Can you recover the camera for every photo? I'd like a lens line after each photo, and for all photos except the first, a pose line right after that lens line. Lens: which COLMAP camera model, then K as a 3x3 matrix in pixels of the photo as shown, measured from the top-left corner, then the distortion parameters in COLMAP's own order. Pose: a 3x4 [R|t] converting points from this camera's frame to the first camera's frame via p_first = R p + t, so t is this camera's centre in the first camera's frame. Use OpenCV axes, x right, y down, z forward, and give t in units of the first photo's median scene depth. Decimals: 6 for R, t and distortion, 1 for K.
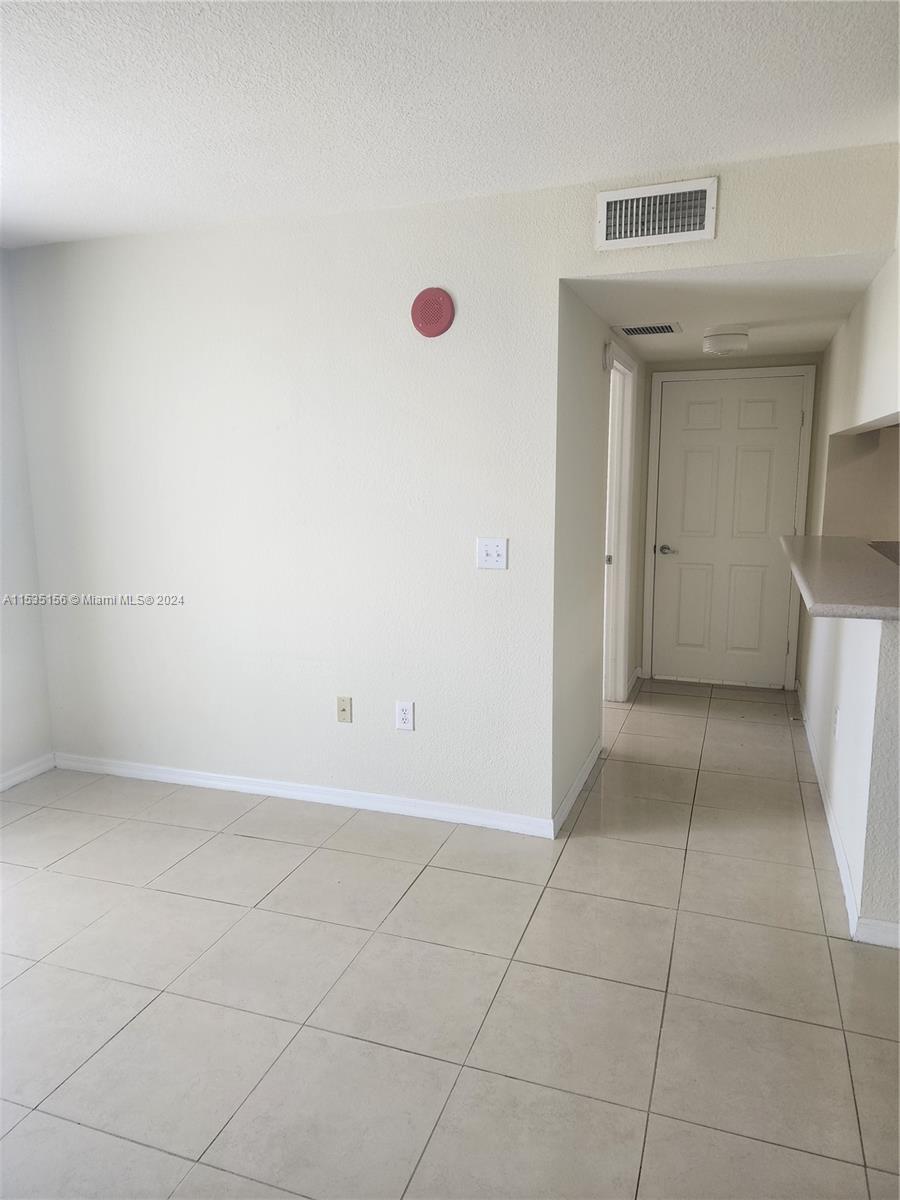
lens RADIAL K [[801.3, 0, 448.5], [0, 801.3, 596.3], [0, 0, 1]] dist [0.001080, -0.000385]
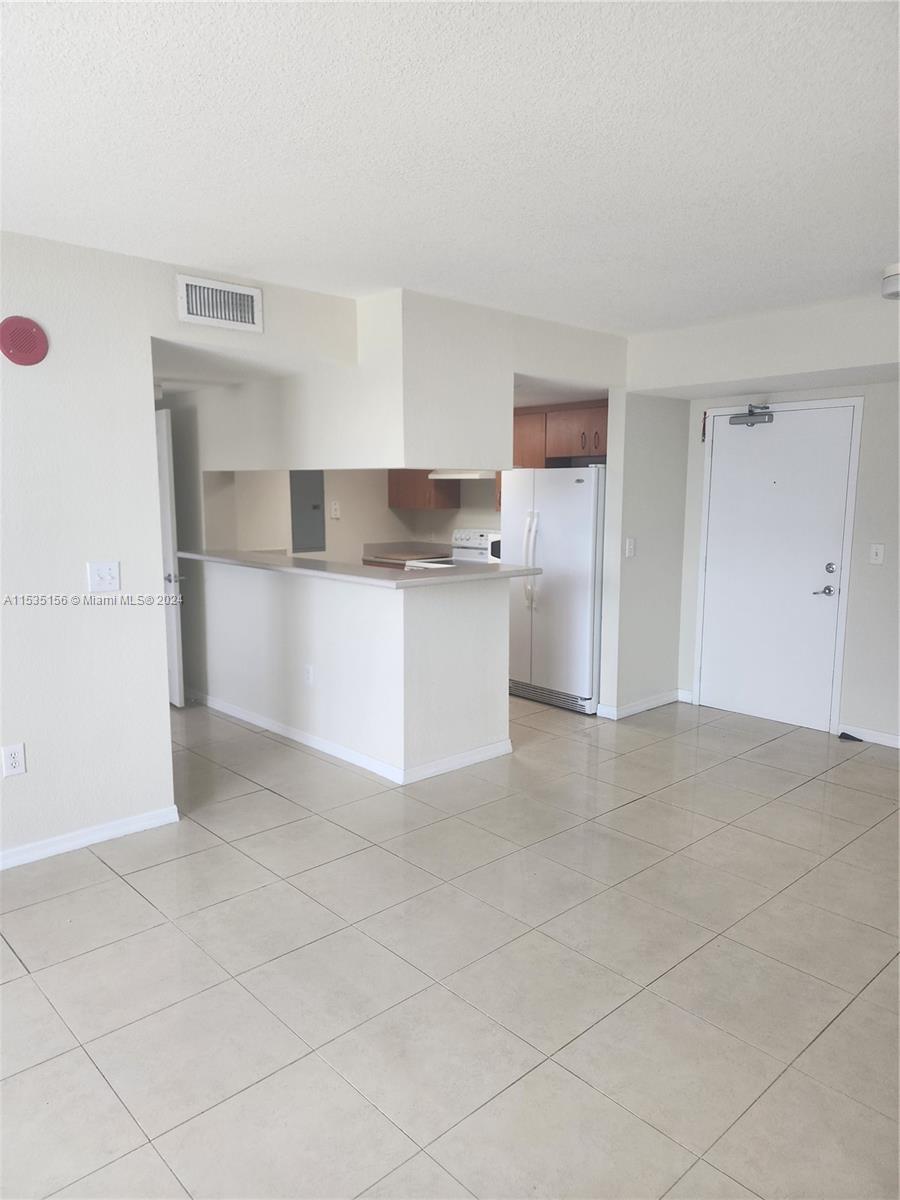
lens RADIAL K [[801.3, 0, 449.8], [0, 801.3, 603.2], [0, 0, 1]] dist [0.001080, -0.000385]
pose [[0.443758, -0.116978, 0.888479, -0.702201], [0.142682, 0.988019, 0.058820, -0.016269], [-0.884715, 0.100668, 0.455132, 0.112050]]
